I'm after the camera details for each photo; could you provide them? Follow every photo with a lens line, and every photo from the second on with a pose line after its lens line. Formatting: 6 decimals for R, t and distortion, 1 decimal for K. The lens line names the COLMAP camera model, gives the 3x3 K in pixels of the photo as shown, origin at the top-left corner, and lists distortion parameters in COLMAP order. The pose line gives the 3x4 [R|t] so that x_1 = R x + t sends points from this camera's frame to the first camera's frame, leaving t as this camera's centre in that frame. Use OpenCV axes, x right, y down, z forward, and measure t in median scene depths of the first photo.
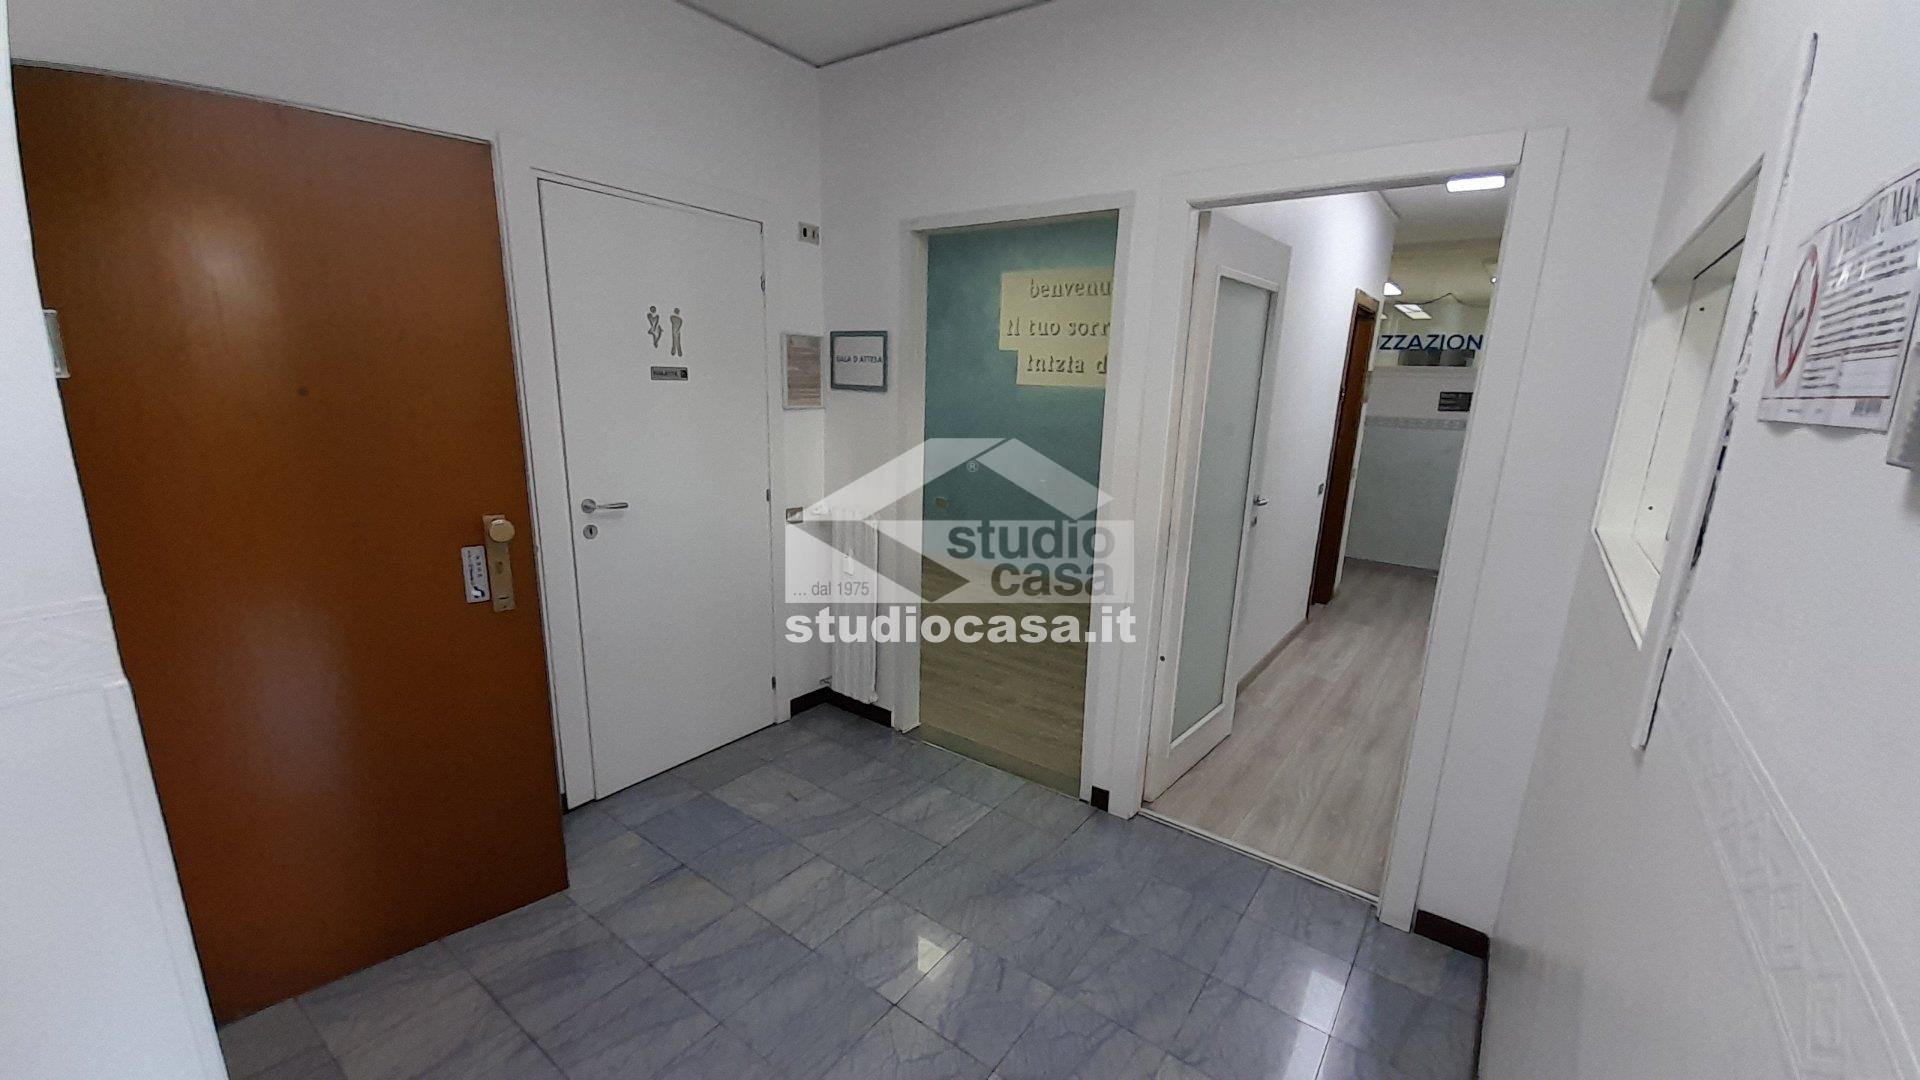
lens RADIAL K [[756.4, 0, 964.8], [0, 756.4, 560.1], [0, 0, 1]] dist [0.018025, -0.015323]
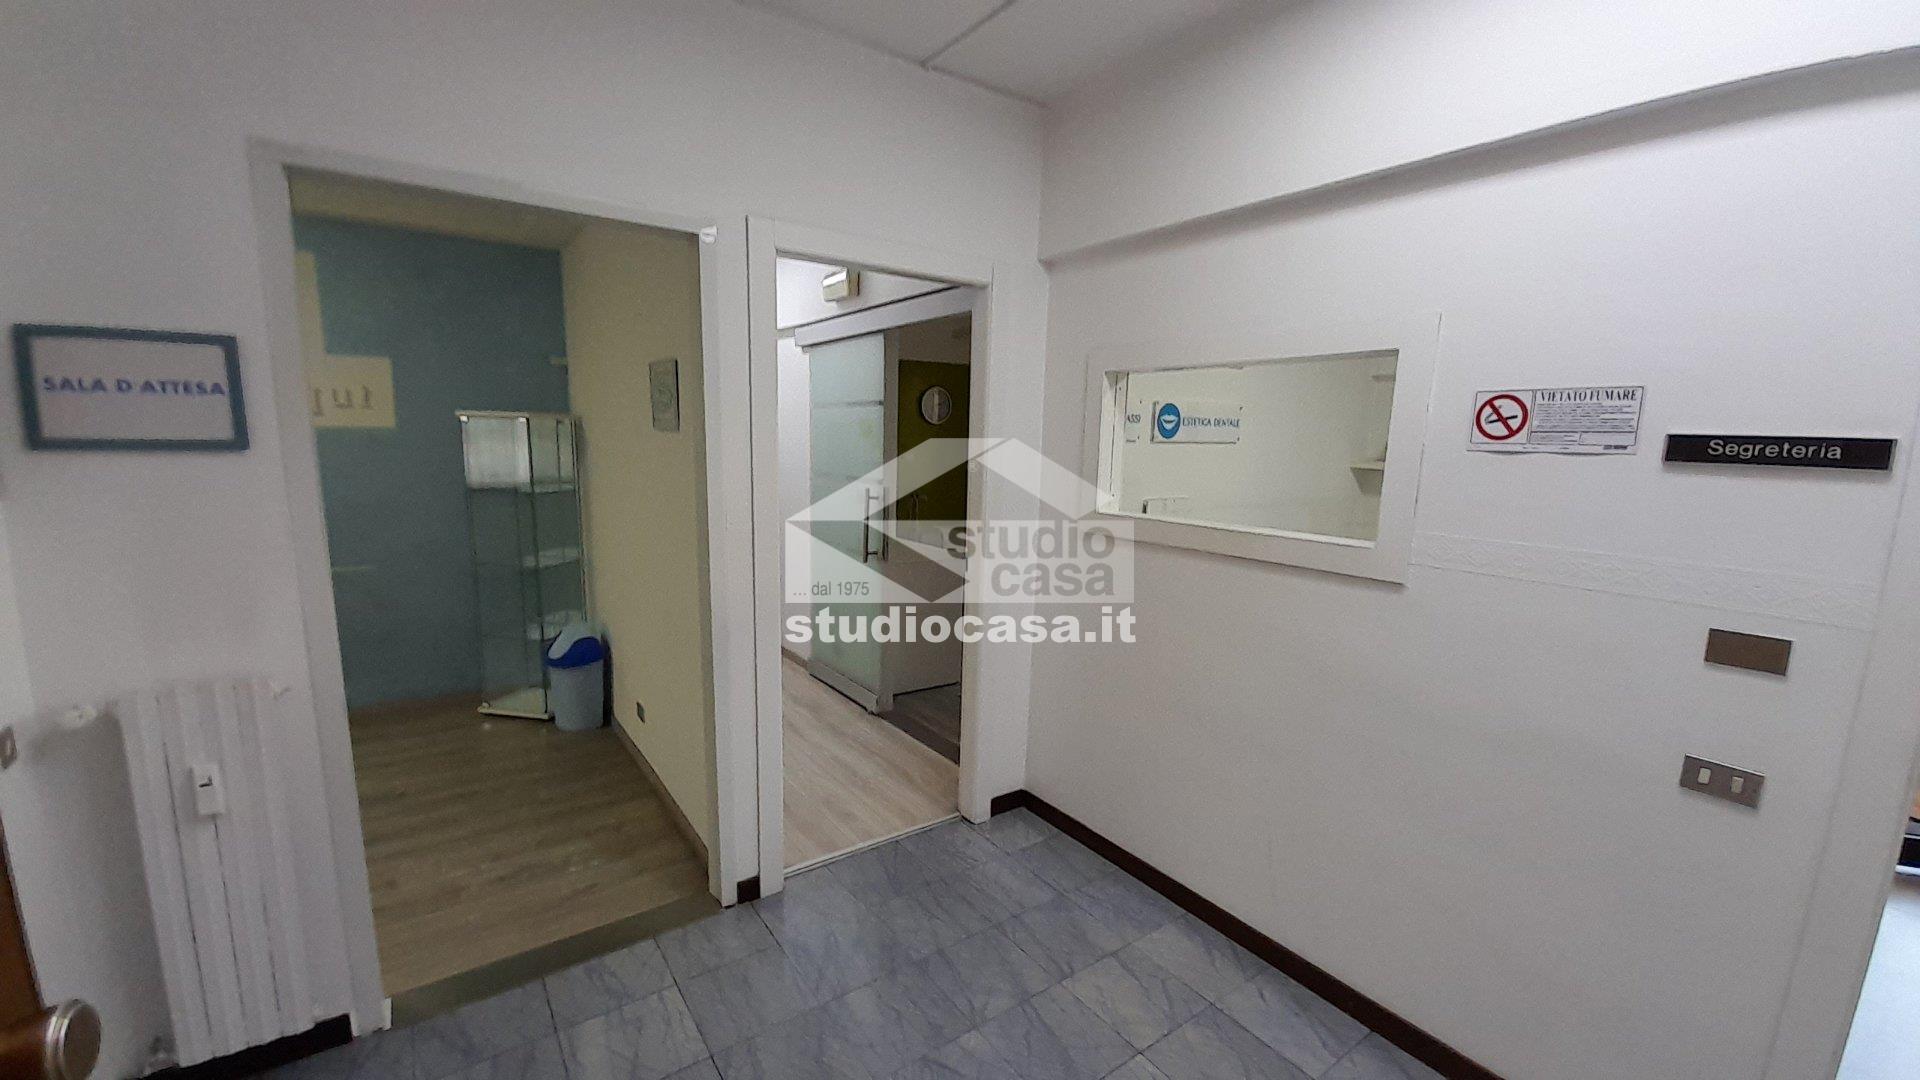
lens RADIAL K [[742.0, 0, 982.7], [0, 742.0, 550.3], [0, 0, 1]] dist [0.000178, -0.007971]
pose [[0.305447, -0.175258, 0.935942, -0.463377], [0.211129, 0.970916, 0.112904, -0.107800], [-0.928508, 0.163118, 0.333565, 0.378576]]
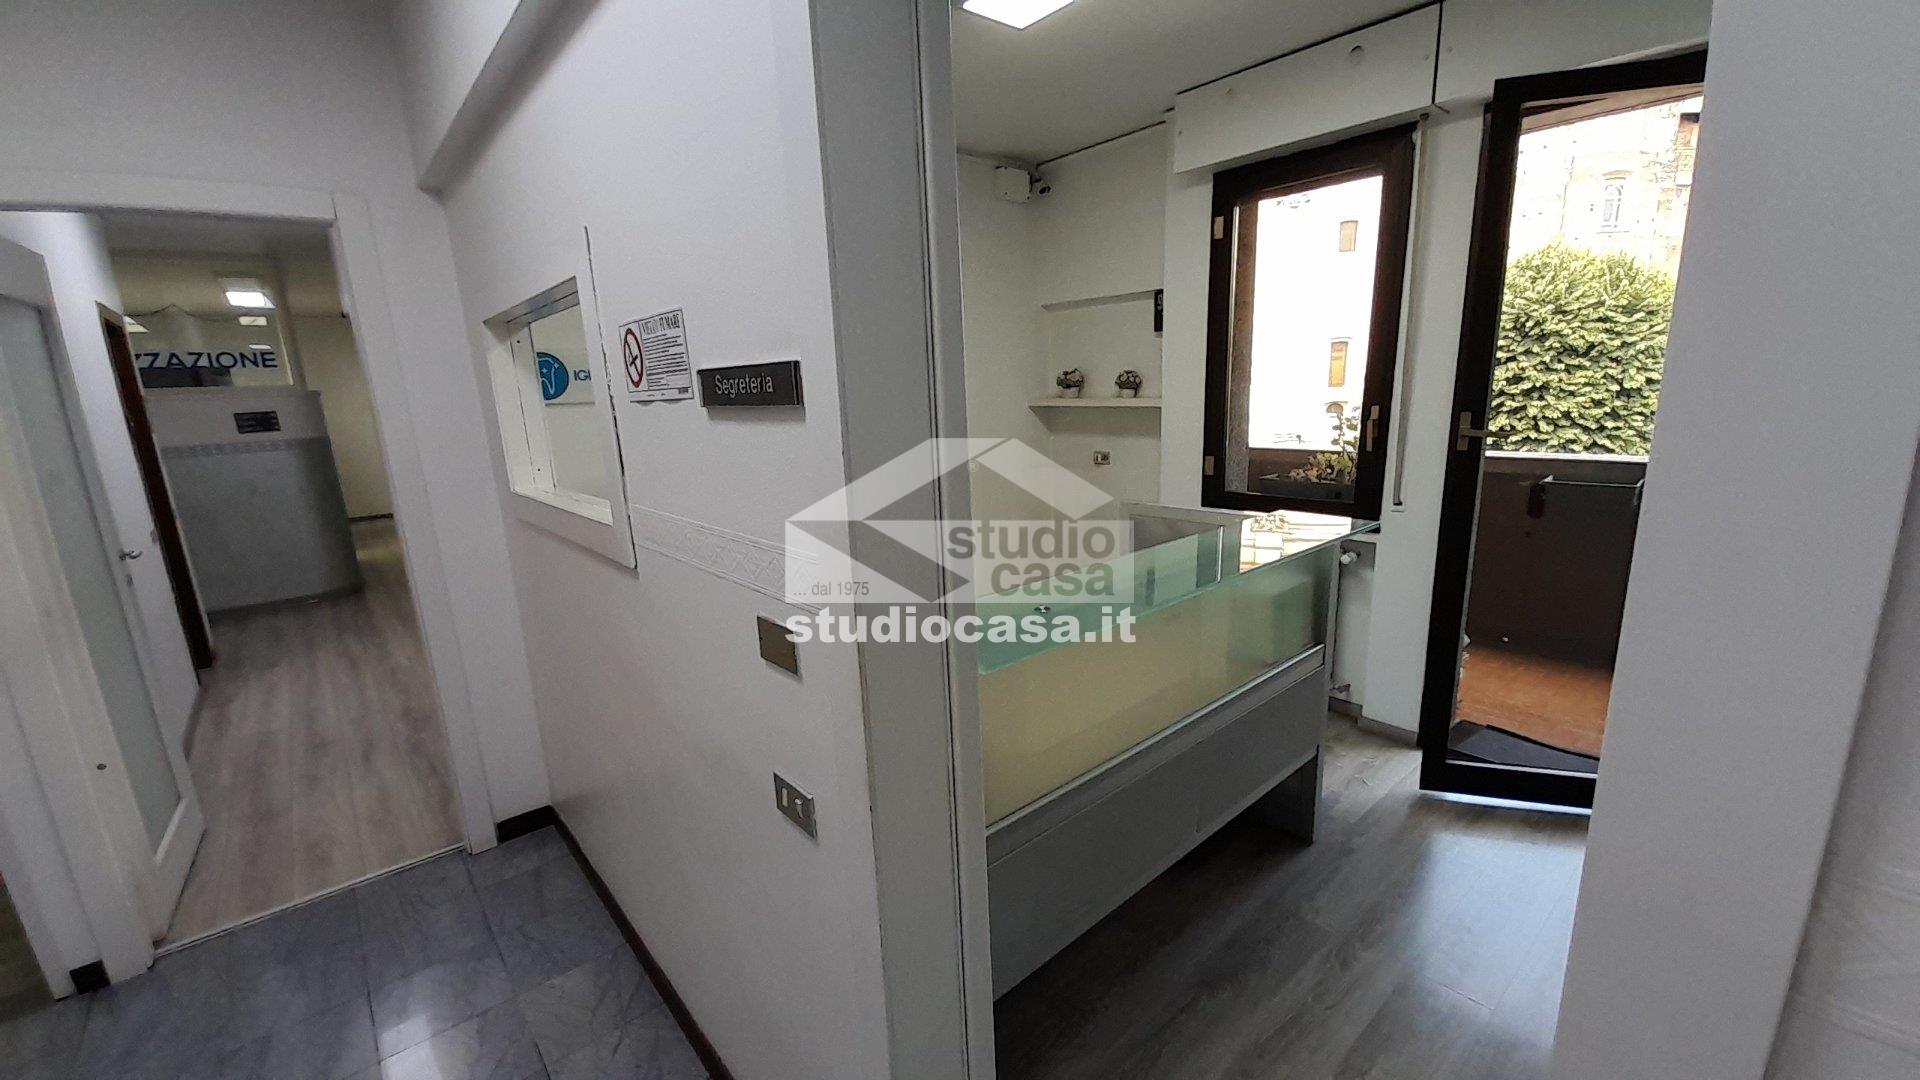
lens RADIAL K [[756.4, 0, 964.8], [0, 756.4, 560.1], [0, 0, 1]] dist [0.018025, -0.015323]
pose [[0.211355, -0.265781, 0.940579, -0.216657], [0.279338, 0.938607, 0.202455, 0.018029], [-0.936643, 0.219950, 0.272622, -0.100634]]
